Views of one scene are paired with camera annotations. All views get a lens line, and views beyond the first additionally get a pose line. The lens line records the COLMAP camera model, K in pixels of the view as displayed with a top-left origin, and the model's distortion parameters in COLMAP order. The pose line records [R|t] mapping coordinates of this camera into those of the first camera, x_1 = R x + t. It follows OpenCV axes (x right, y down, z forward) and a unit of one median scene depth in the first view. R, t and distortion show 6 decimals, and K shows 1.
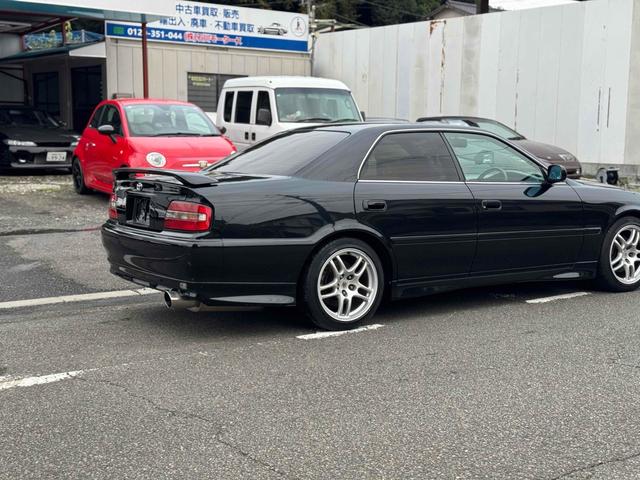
lens RADIAL K [[893.2, 0, 320.0], [0, 893.2, 240.0], [0, 0, 1]] dist [0.174883, -0.266715]
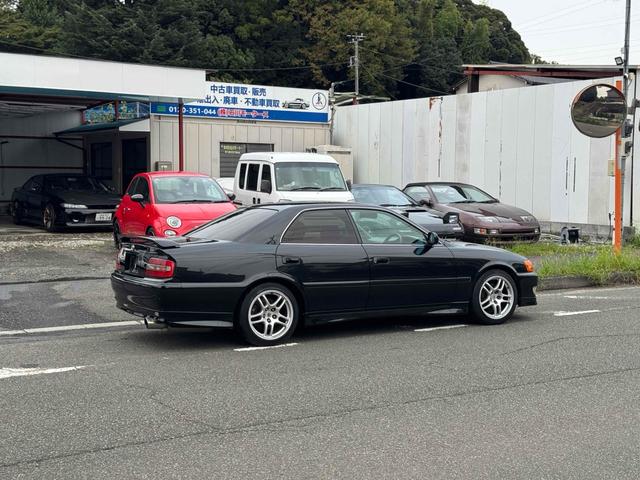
lens RADIAL K [[893.2, 0, 320.0], [0, 893.2, 240.0], [0, 0, 1]] dist [0.174883, -0.266715]
pose [[0.997643, 0.002464, -0.068569, 0.095451], [-0.006307, 0.998417, -0.055884, 0.004076], [0.068323, 0.056185, 0.996080, -0.208527]]
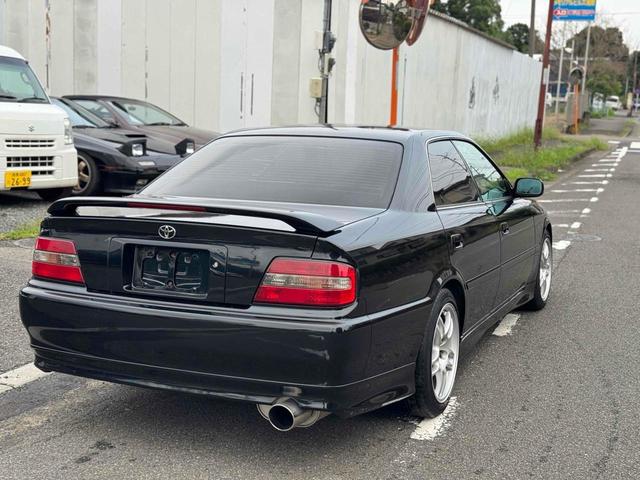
lens RADIAL K [[893.2, 0, 320.0], [0, 893.2, 240.0], [0, 0, 1]] dist [0.174883, -0.266715]
pose [[0.834116, -0.053161, 0.549022, -0.204670], [0.036868, 0.998492, 0.040670, -0.034205], [-0.550356, -0.013682, 0.834818, 0.199023]]
